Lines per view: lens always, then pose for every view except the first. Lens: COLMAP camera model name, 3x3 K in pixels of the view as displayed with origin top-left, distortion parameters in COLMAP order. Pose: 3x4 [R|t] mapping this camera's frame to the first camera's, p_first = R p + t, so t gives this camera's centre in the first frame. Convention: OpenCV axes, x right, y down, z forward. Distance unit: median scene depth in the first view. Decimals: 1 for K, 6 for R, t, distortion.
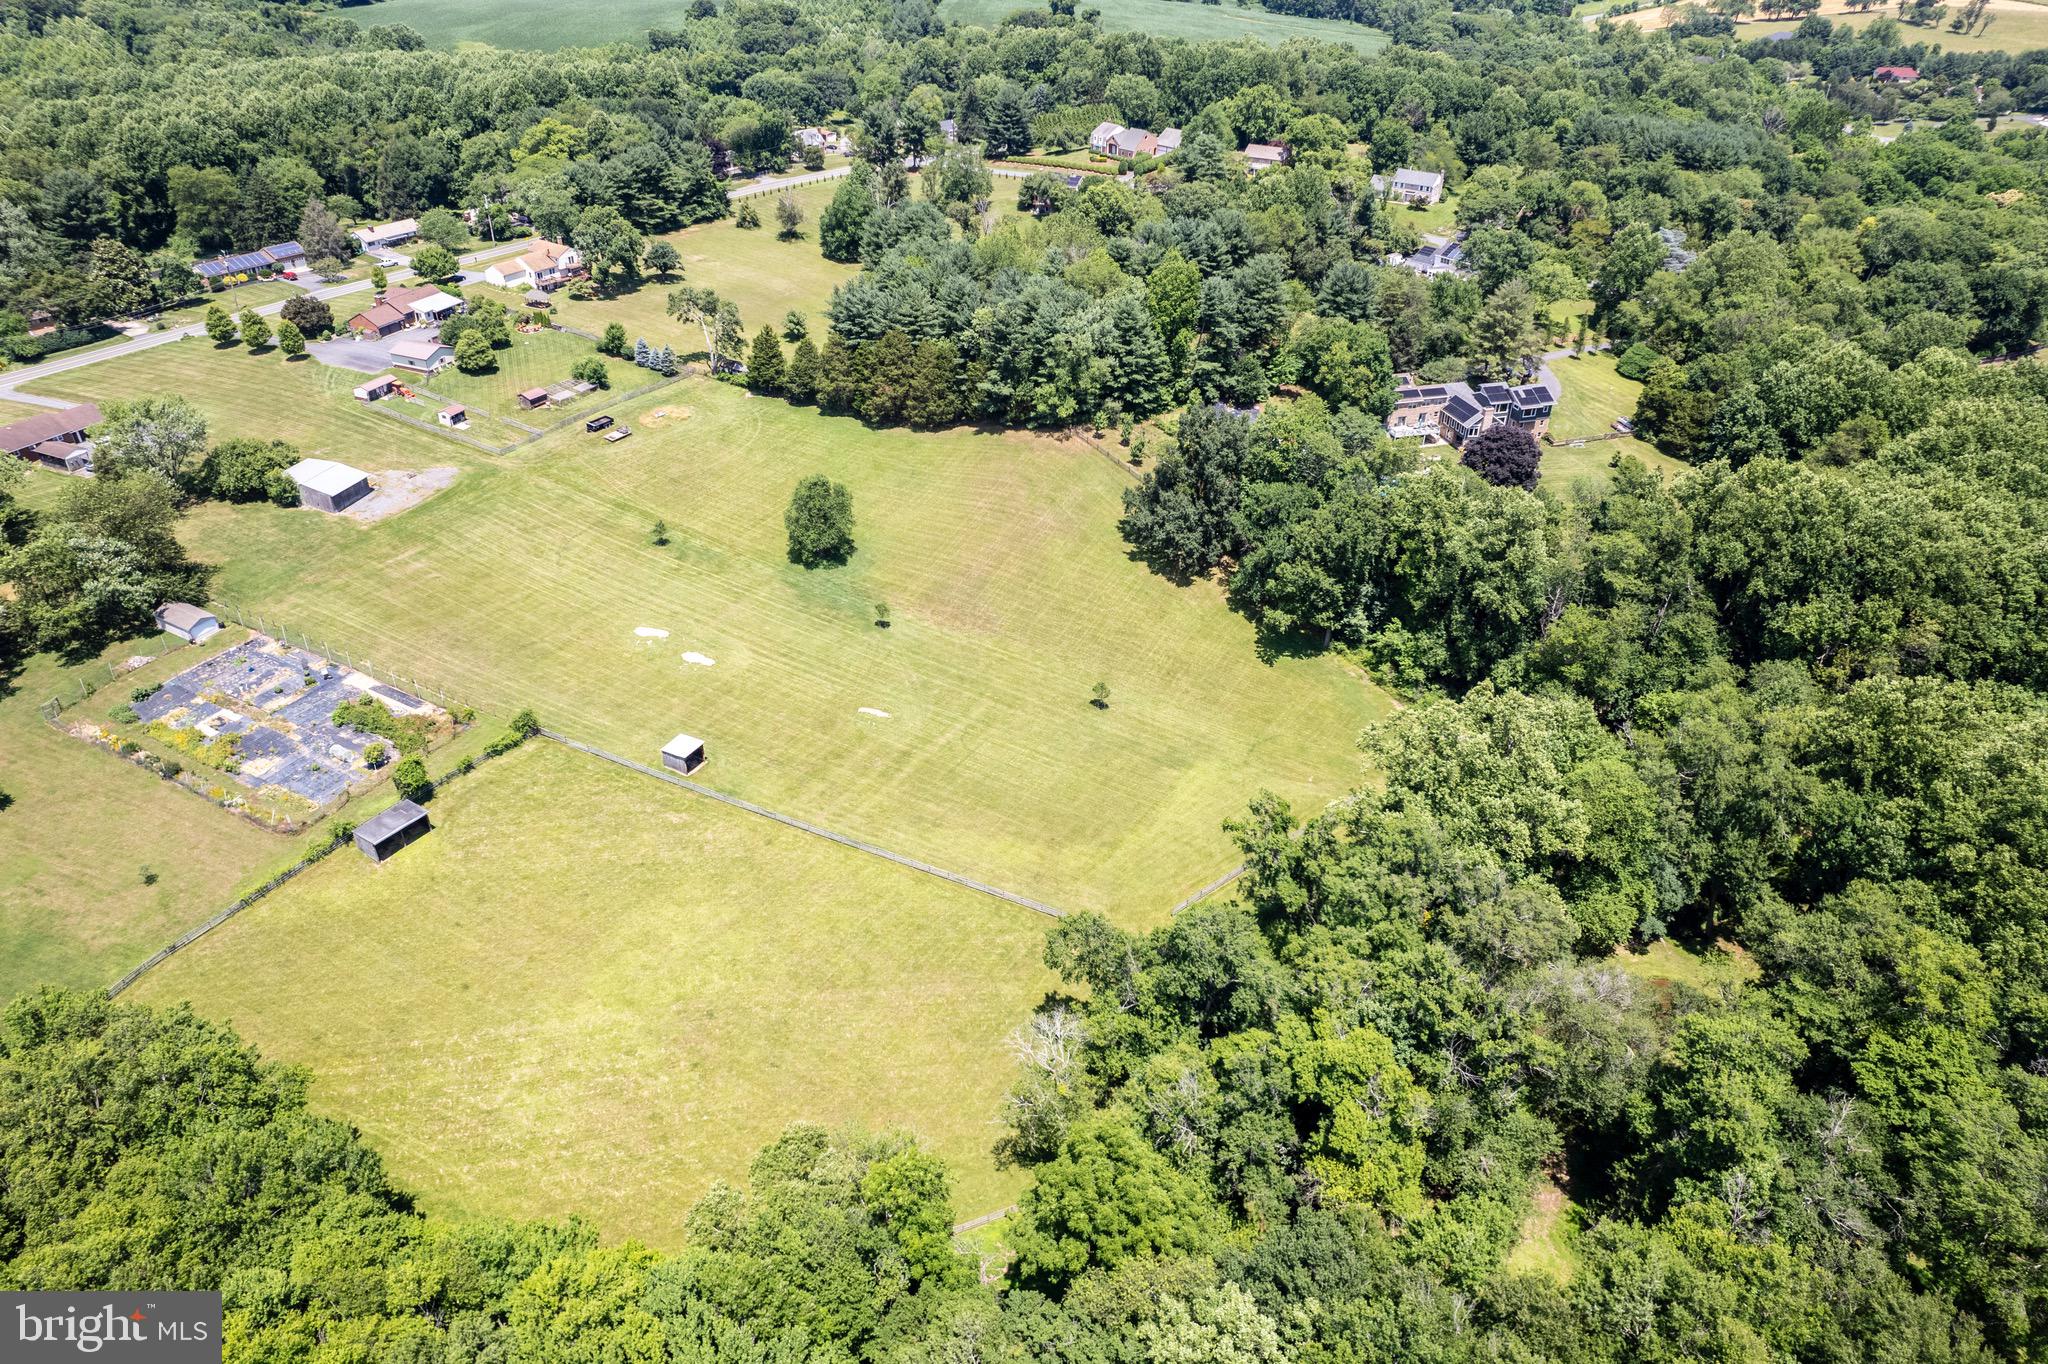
lens RADIAL K [[1346.4, 0, 1024.0], [0, 1346.4, 682.0], [0, 0, 1]] dist [-0.072526, 0.067125]
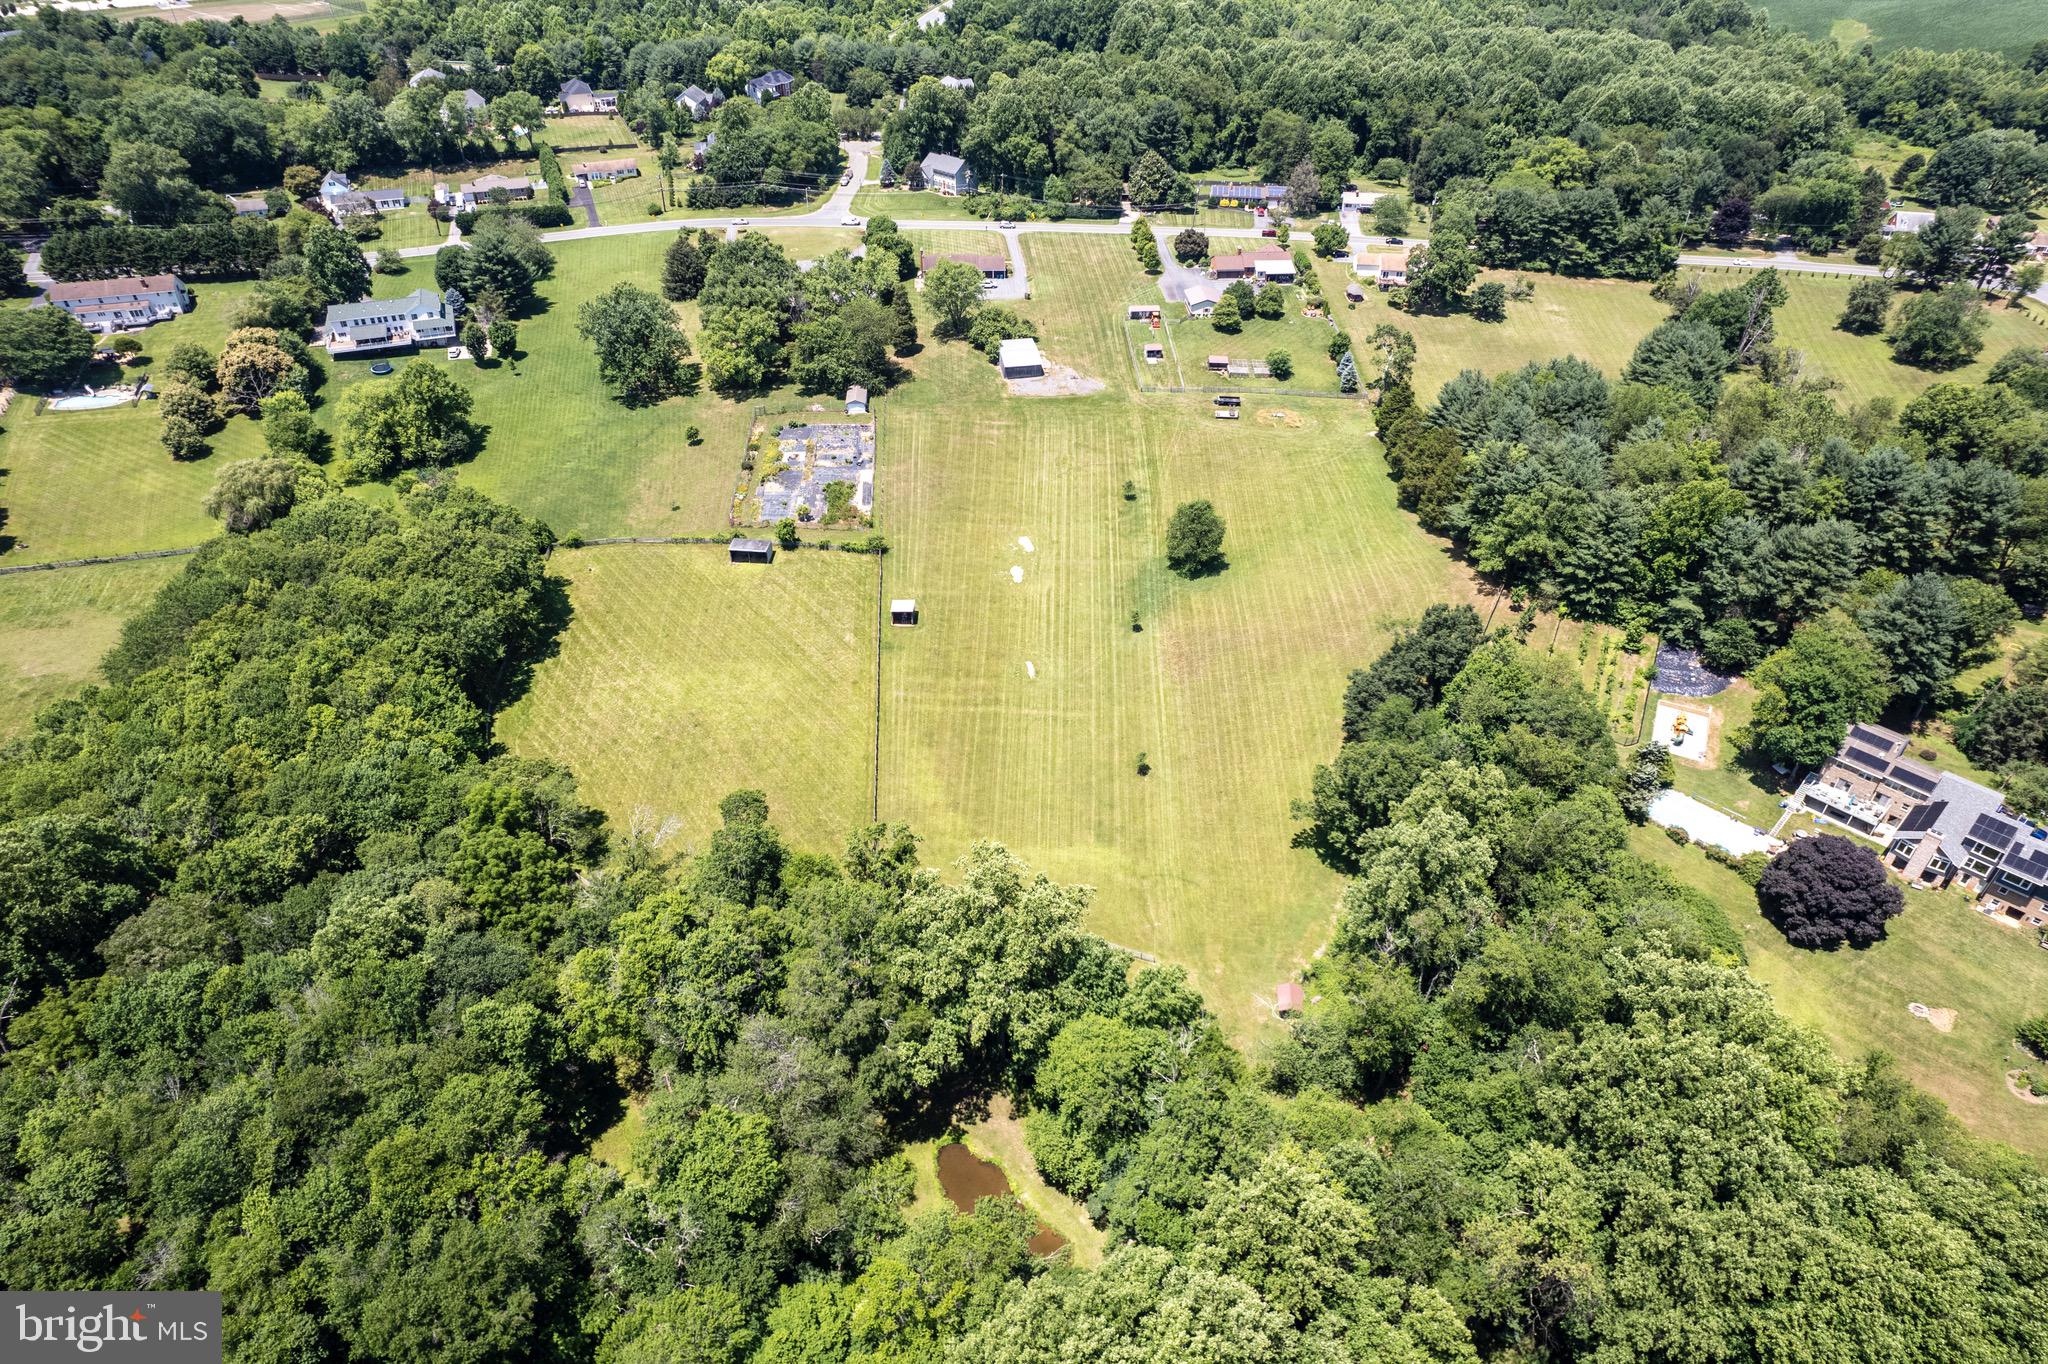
lens RADIAL K [[1303.7, 0, 1025.8], [0, 1303.7, 681.7], [0, 0, 1]] dist [-0.032768, 0.066141]
pose [[0.479916, 0.525178, -0.702758, 0.584734], [-0.479953, 0.827700, 0.290788, -0.249489], [0.734388, 0.197737, 0.649287, 0.156143]]
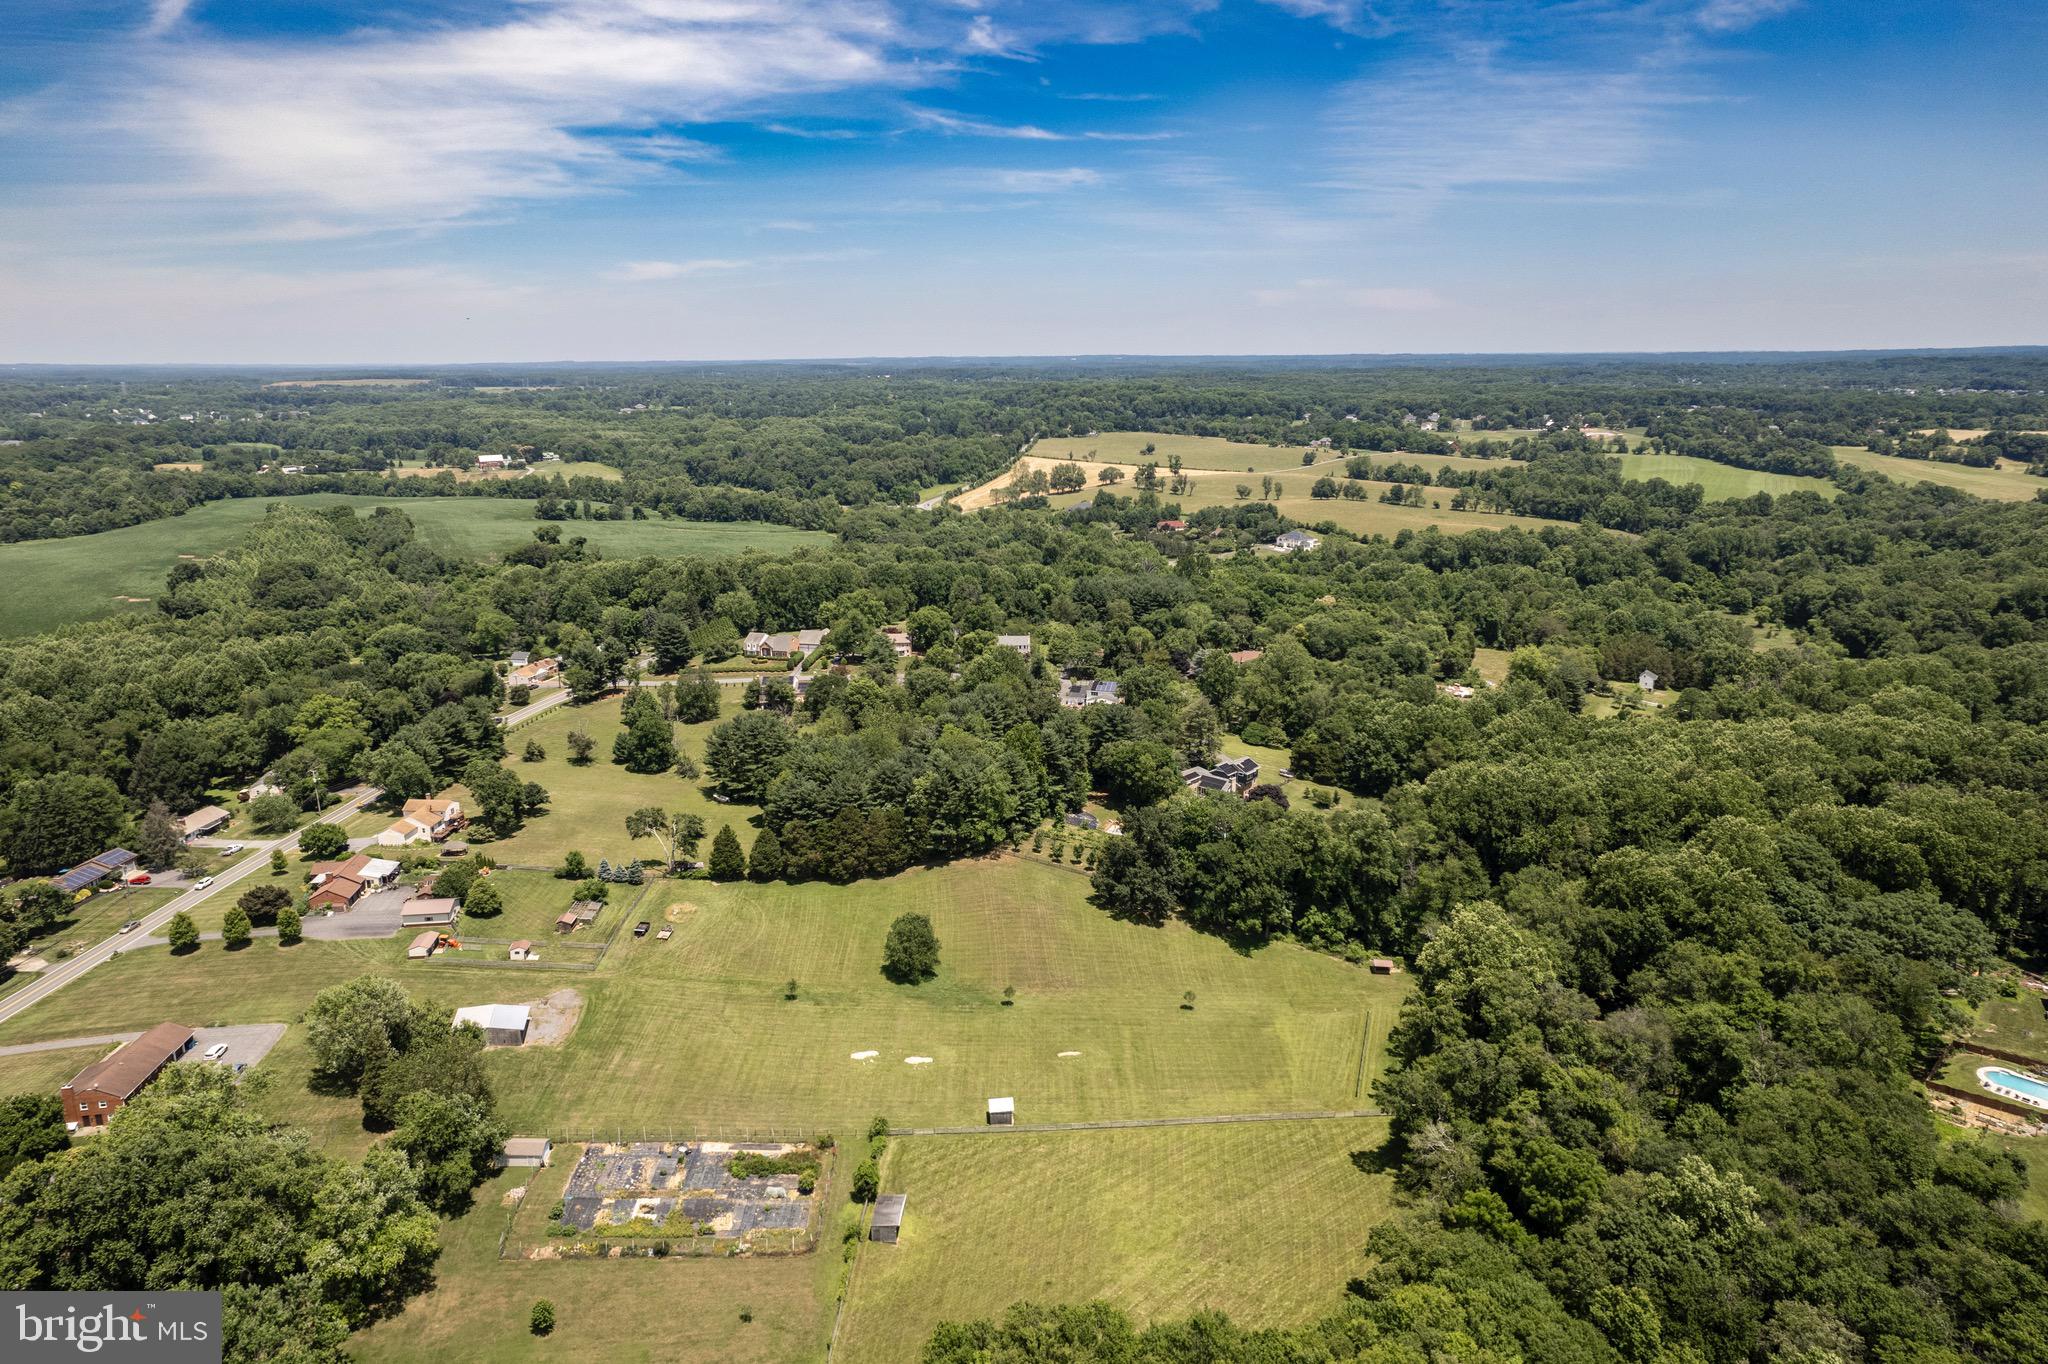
lens RADIAL K [[1322.5, 0, 1024.0], [0, 1322.5, 682.0], [0, 0, 1]] dist [-0.042336, 0.081945]
pose [[0.856534, -0.147507, 0.494561, -0.600817], [0.297365, 0.924279, -0.239335, -0.016359], [-0.421809, 0.352064, 0.835540, -0.204489]]
